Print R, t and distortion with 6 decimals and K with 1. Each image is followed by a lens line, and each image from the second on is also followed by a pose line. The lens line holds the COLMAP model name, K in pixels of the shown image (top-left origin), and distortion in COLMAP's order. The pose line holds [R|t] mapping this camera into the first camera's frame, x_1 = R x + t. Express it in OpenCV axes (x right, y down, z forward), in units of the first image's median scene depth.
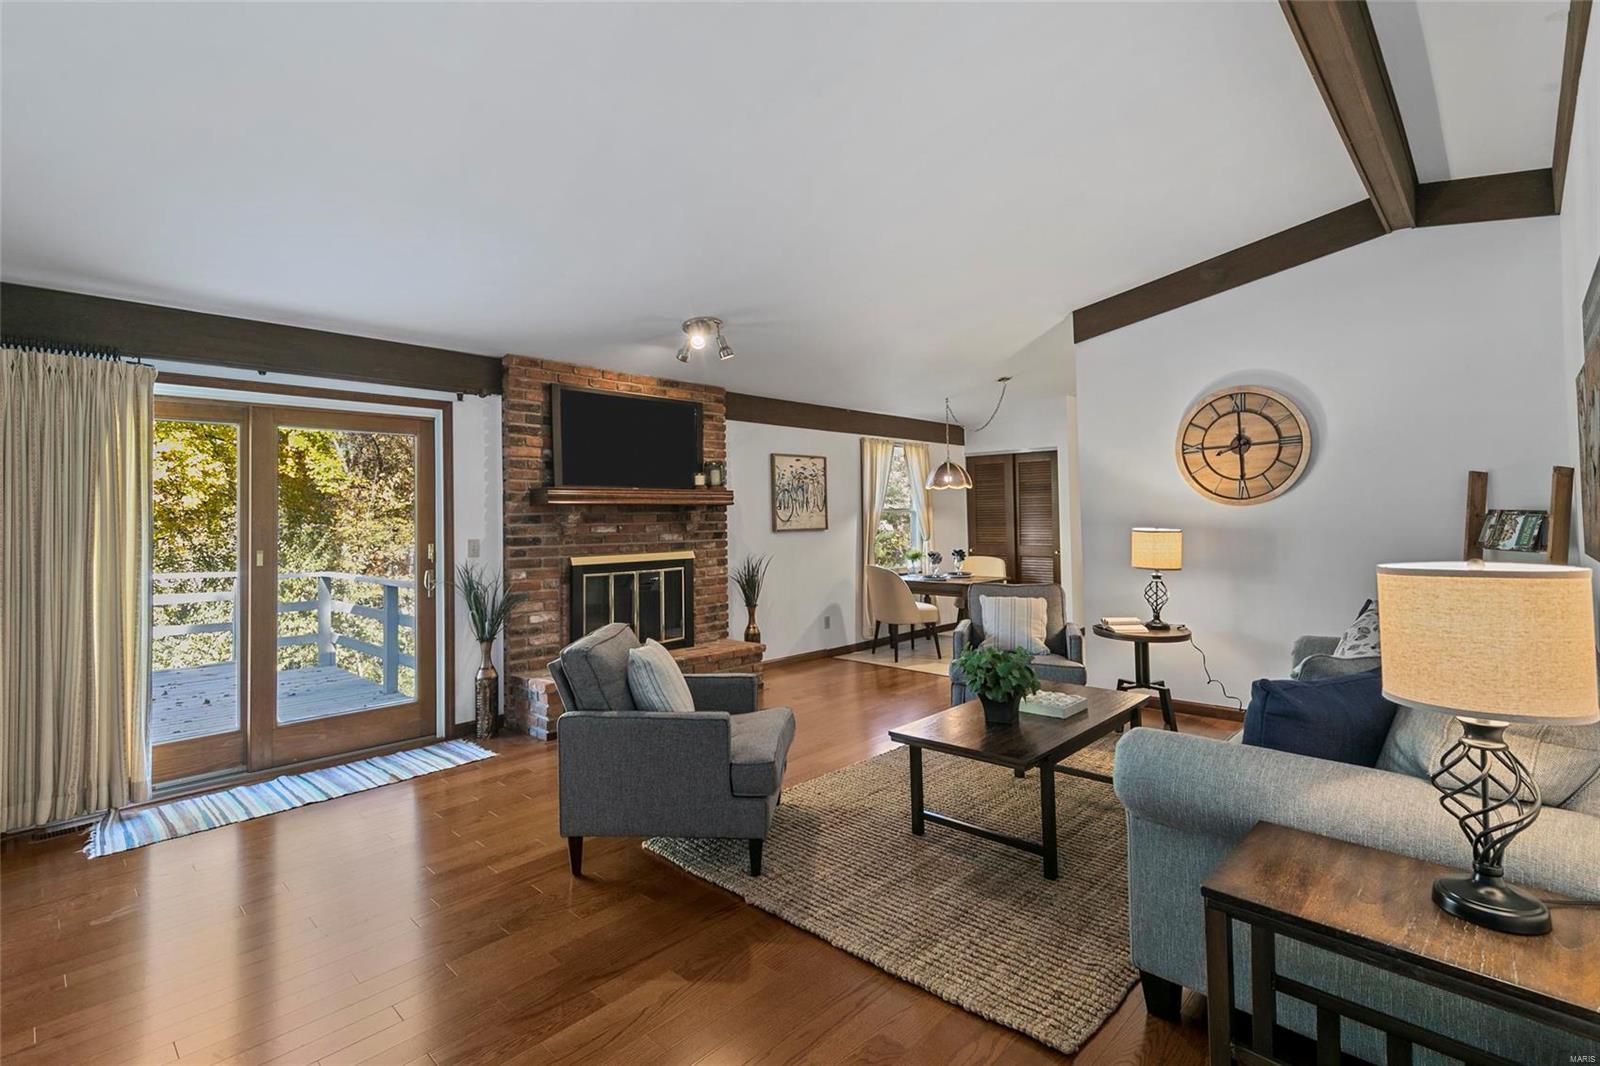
lens RADIAL K [[740.1, 0, 807.5], [0, 740.1, 497.7], [0, 0, 1]] dist [0.002246, 0.000249]
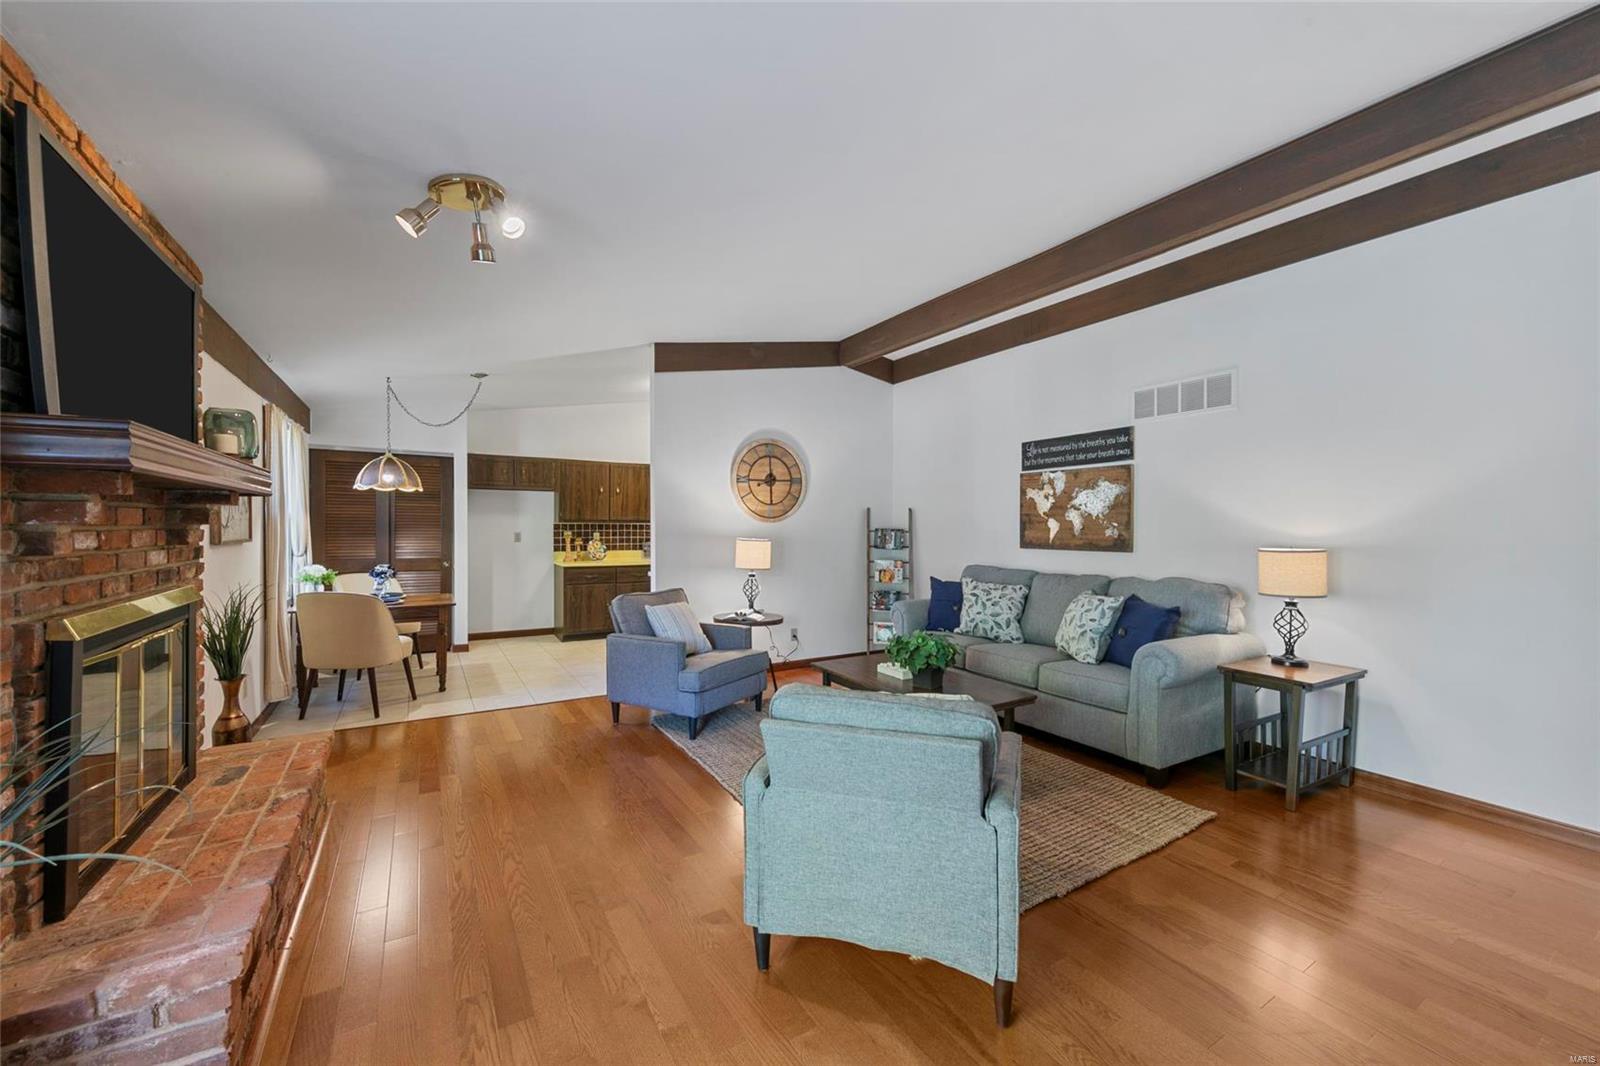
lens RADIAL K [[625.5, 0, 800.9], [0, 625.5, 528.1], [0, 0, 1]] dist [0.005253, -0.000096]
pose [[0.260812, 0.016472, 0.965249, -0.472631], [-0.036993, 0.999291, -0.007057, 0.023140], [-0.964681, -0.033867, 0.261236, 0.521202]]
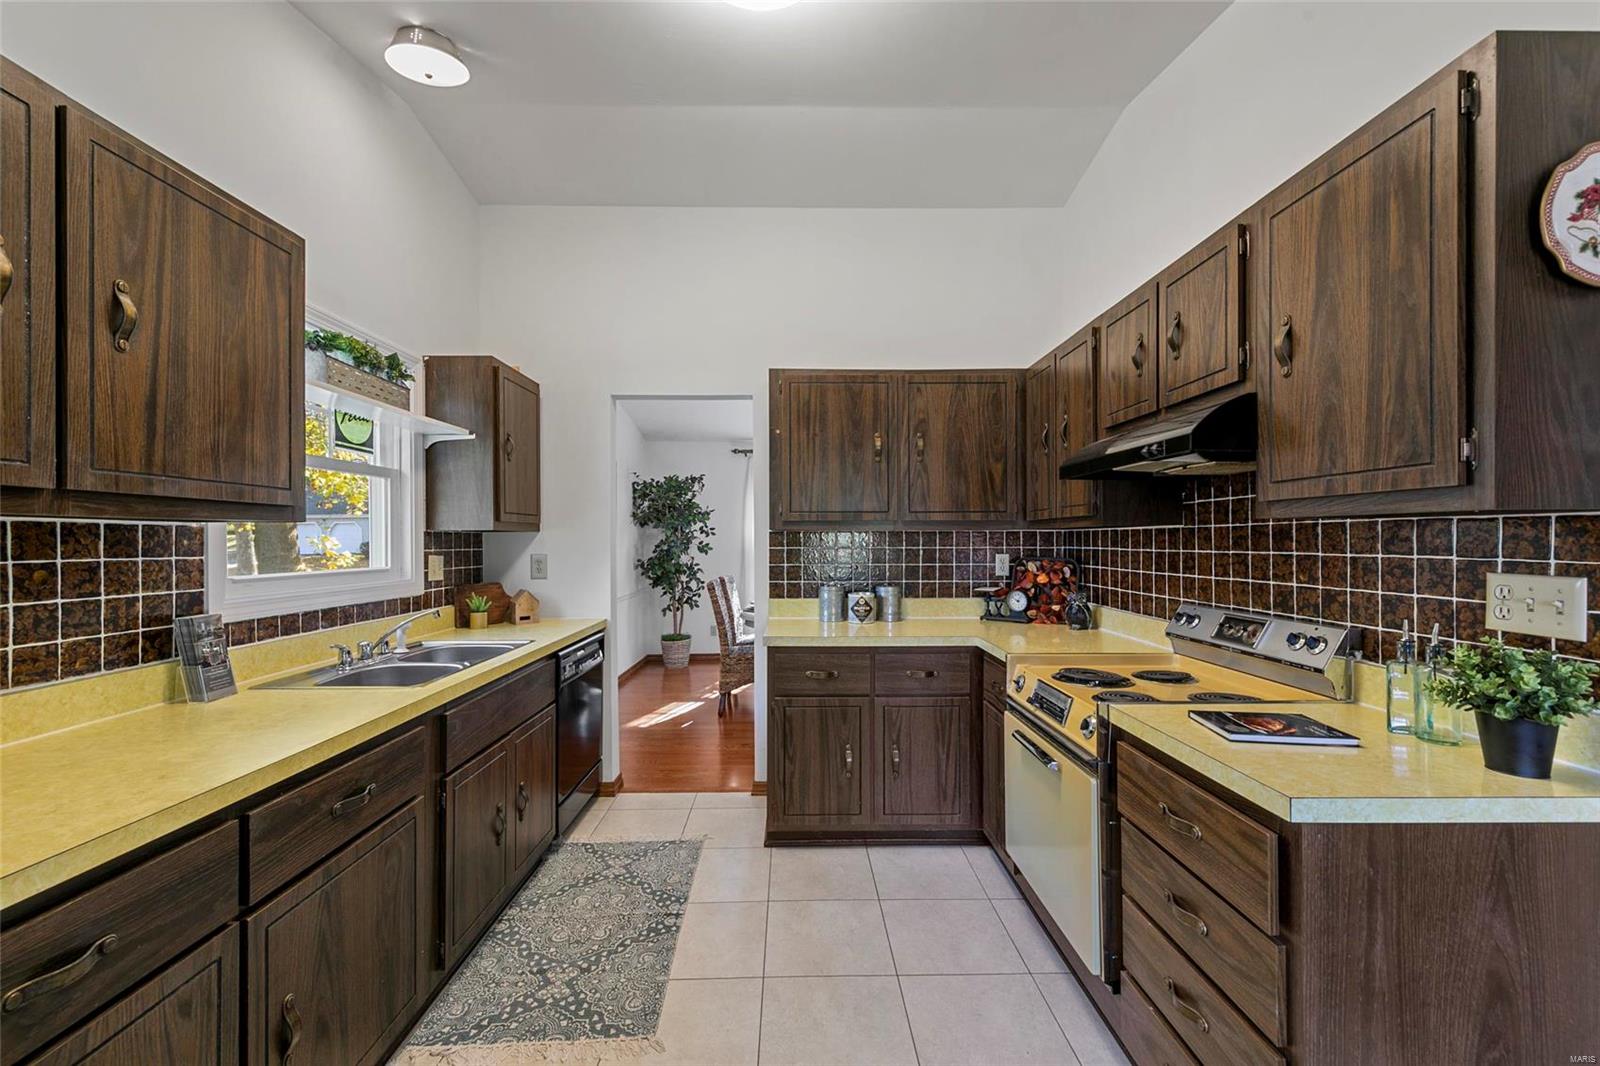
lens RADIAL K [[646.6, 0, 805.0], [0, 646.6, 538.5], [0, 0, 1]] dist [0.007593, -0.000046]
pose [[-0.703646, 0.021848, 0.710215, 0.445959], [-0.004563, 0.999368, -0.035264, 0.032456], [-0.710536, -0.028054, -0.703101, 1.275502]]
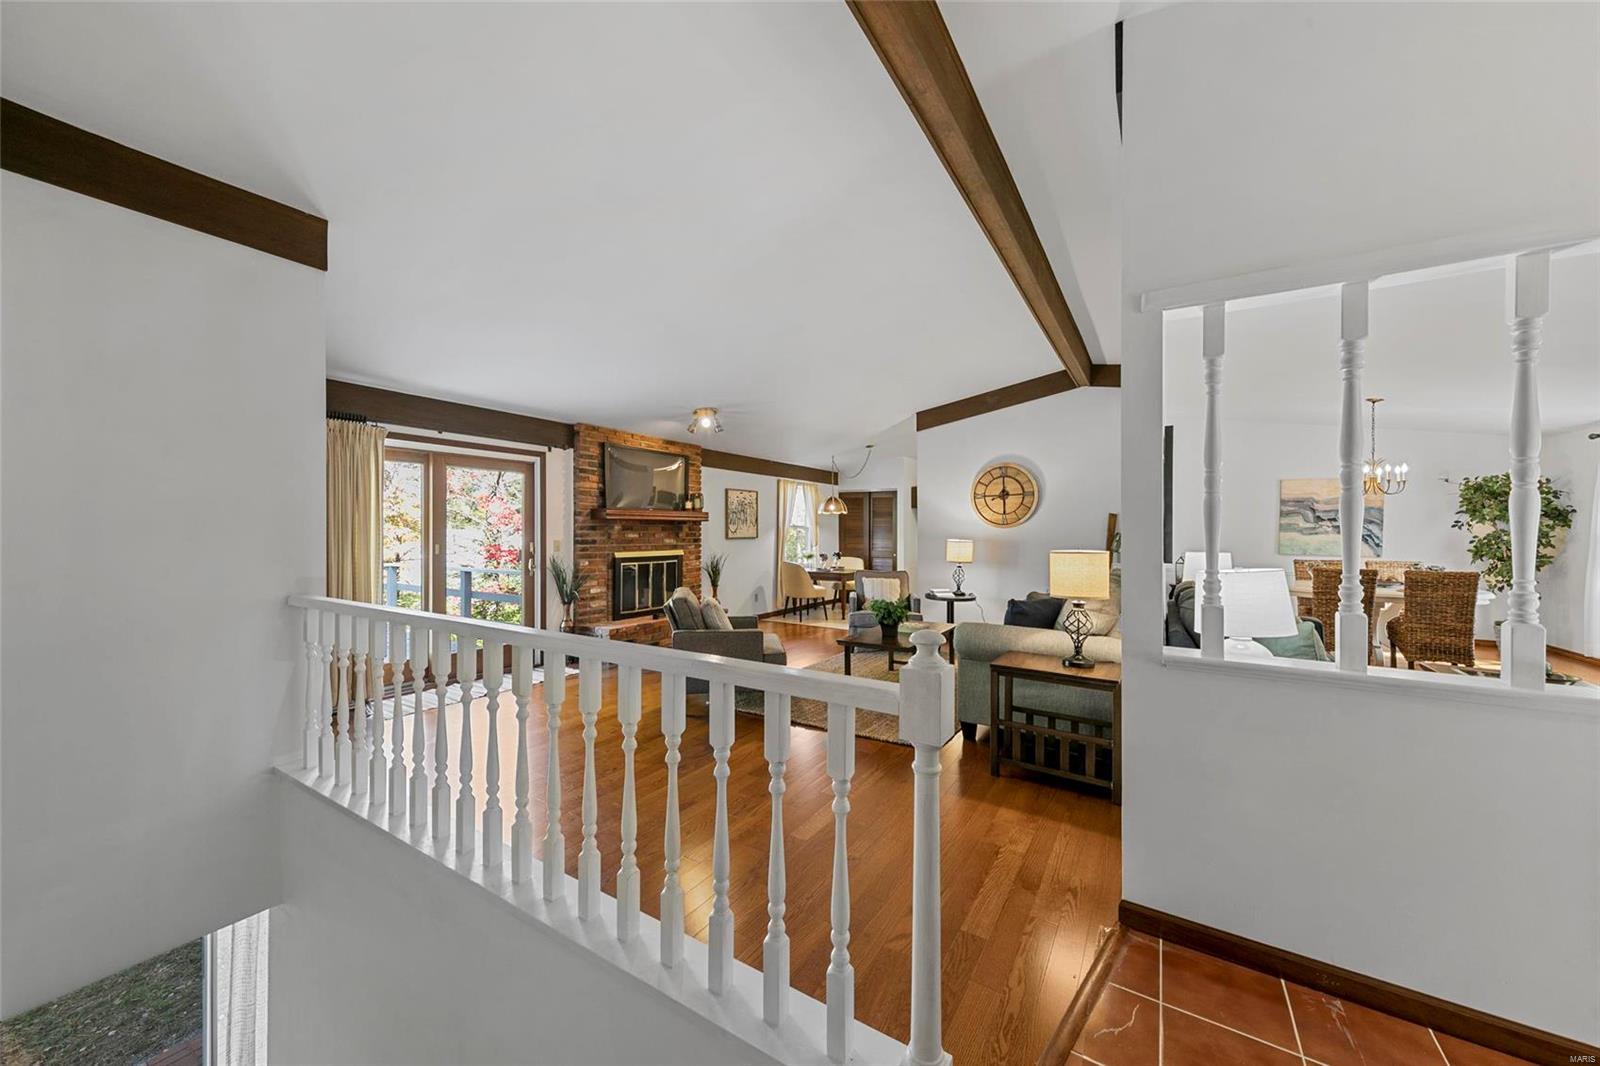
lens RADIAL K [[571.1, 0, 794.7], [0, 571.1, 530.2], [0, 0, 1]] dist [0.000138, 0.000004]
pose [[0.982673, 0.018960, 0.184378, -0.151232], [-0.023638, 0.999451, 0.023206, -0.004148], [-0.183837, -0.027162, 0.982581, -0.244631]]
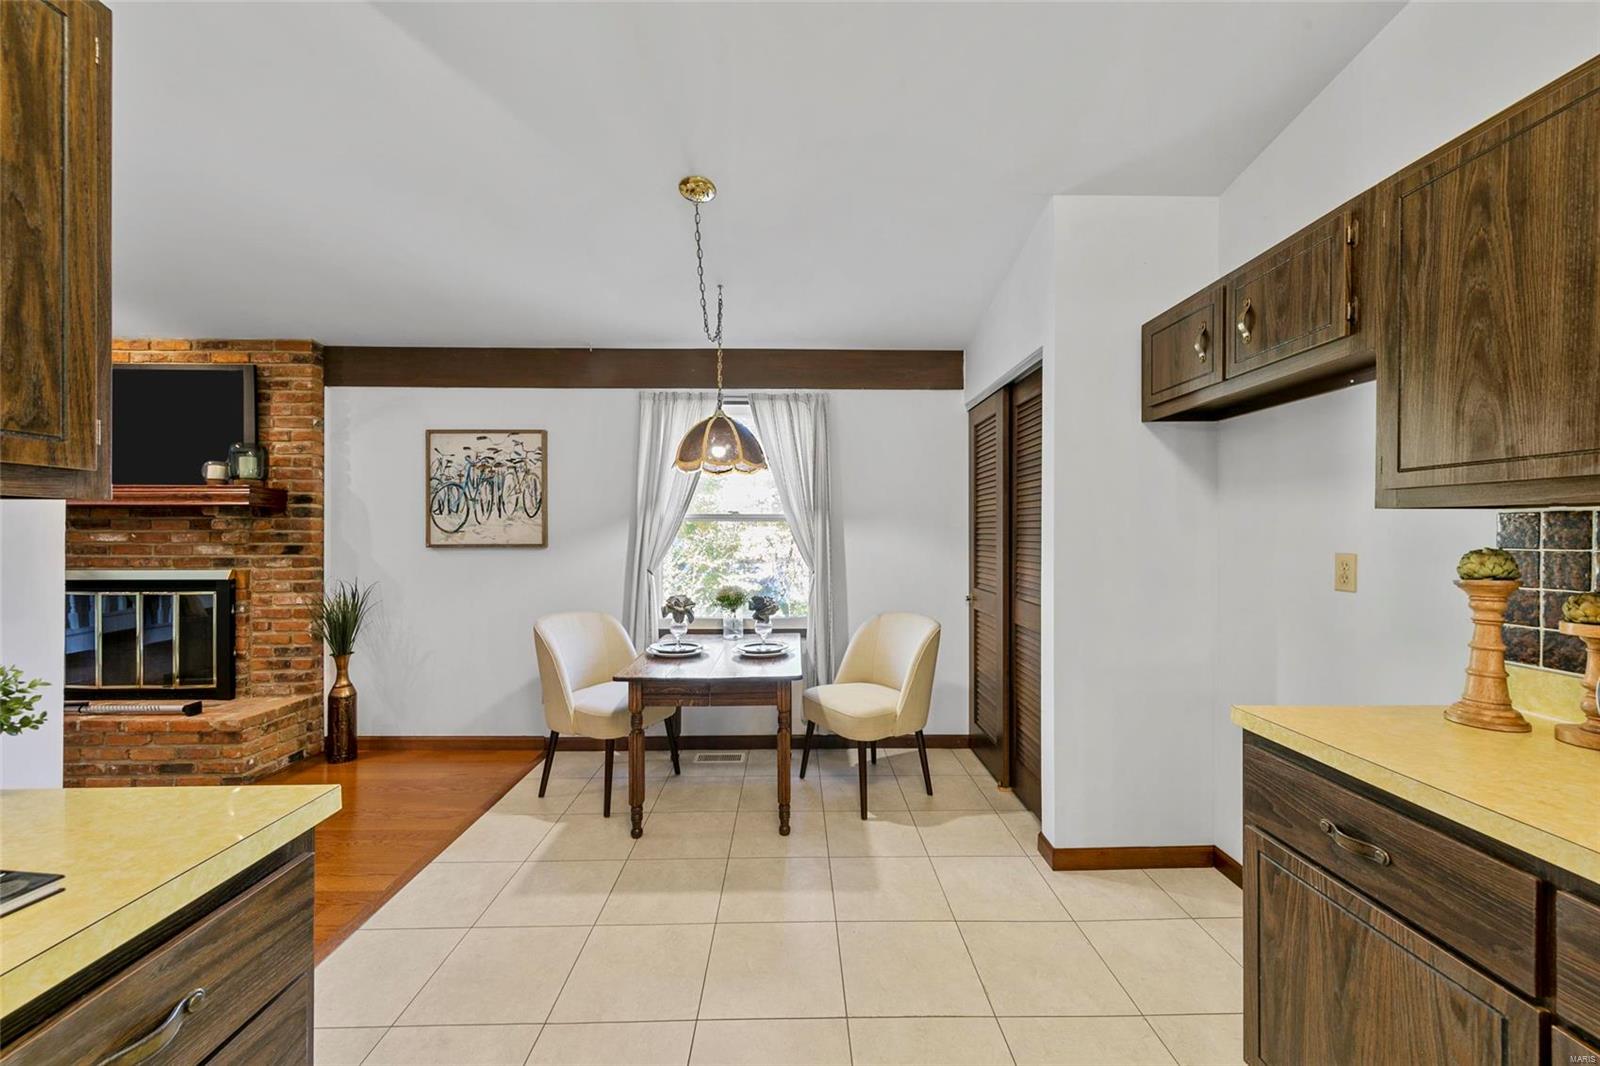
lens RADIAL K [[609.9, 0, 803.8], [0, 609.9, 536.2], [0, 0, 1]] dist [0.000885, -0.000154]
pose [[0.704087, 0.020569, -0.709815, 0.699048], [0.006916, 0.999334, 0.035819, 0.021897], [0.710080, -0.030129, 0.703476, 1.019170]]
